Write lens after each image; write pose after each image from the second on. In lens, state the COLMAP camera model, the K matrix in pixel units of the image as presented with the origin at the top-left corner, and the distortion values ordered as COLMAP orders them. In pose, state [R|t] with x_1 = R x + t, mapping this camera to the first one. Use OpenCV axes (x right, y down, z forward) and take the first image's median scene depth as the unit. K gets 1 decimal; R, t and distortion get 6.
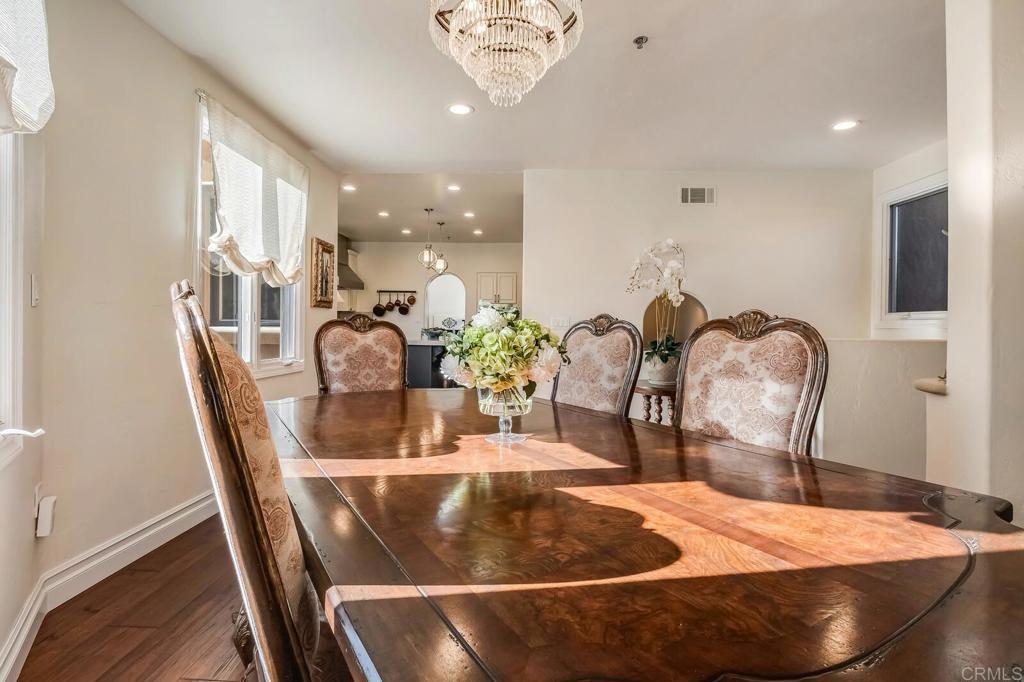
lens RADIAL K [[481.1, 0, 512.2], [0, 481.1, 337.0], [0, 0, 1]] dist [-0.011942, 0.000078]
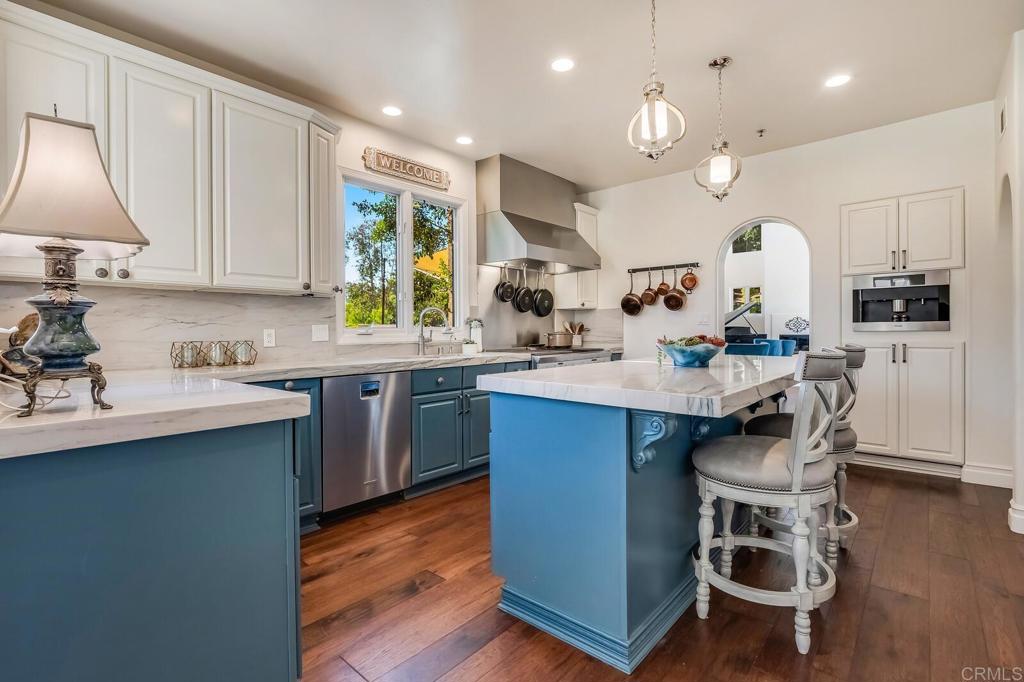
lens RADIAL K [[481.1, 0, 513.0], [0, 481.1, 338.9], [0, 0, 1]] dist [-0.011942, 0.000078]
pose [[0.775328, -0.007825, -0.631510, -0.029210], [0.005708, 0.999969, -0.005383, -0.012749], [0.631533, 0.000569, 0.775349, 0.477186]]
